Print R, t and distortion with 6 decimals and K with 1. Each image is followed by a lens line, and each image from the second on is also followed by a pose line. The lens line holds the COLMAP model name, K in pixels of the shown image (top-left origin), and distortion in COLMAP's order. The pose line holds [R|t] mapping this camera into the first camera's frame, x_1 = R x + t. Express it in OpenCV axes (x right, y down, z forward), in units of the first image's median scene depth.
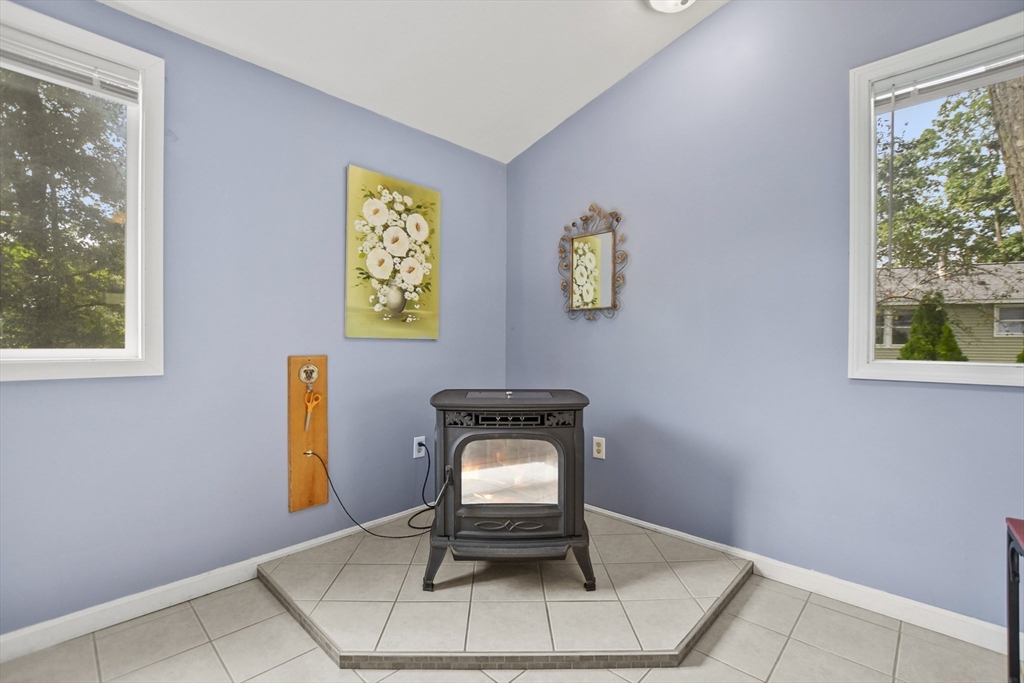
lens RADIAL K [[444.3, 0, 511.9], [0, 444.3, 346.9], [0, 0, 1]] dist [0.000423, 0.000162]
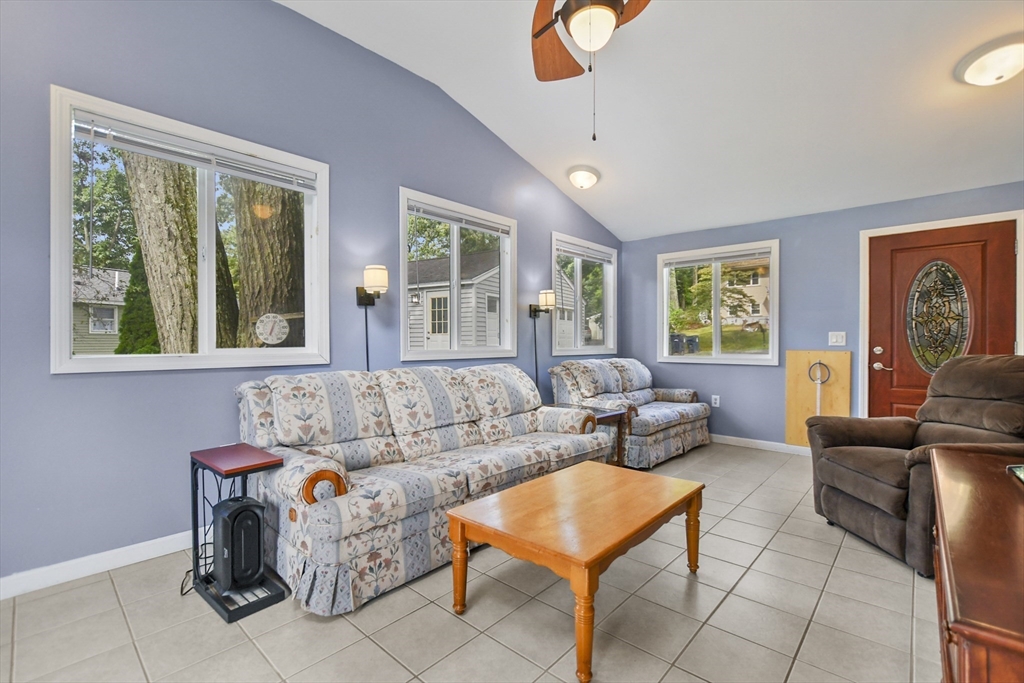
lens RADIAL K [[452.5, 0, 512.0], [0, 452.5, 341.5], [0, 0, 1]] dist [-0.000052, -0.000105]
pose [[-0.028327, -0.005426, 0.999584, -0.208895], [0.007815, 0.999954, 0.005650, -0.002425], [-0.999568, 0.007972, -0.028284, -0.038045]]
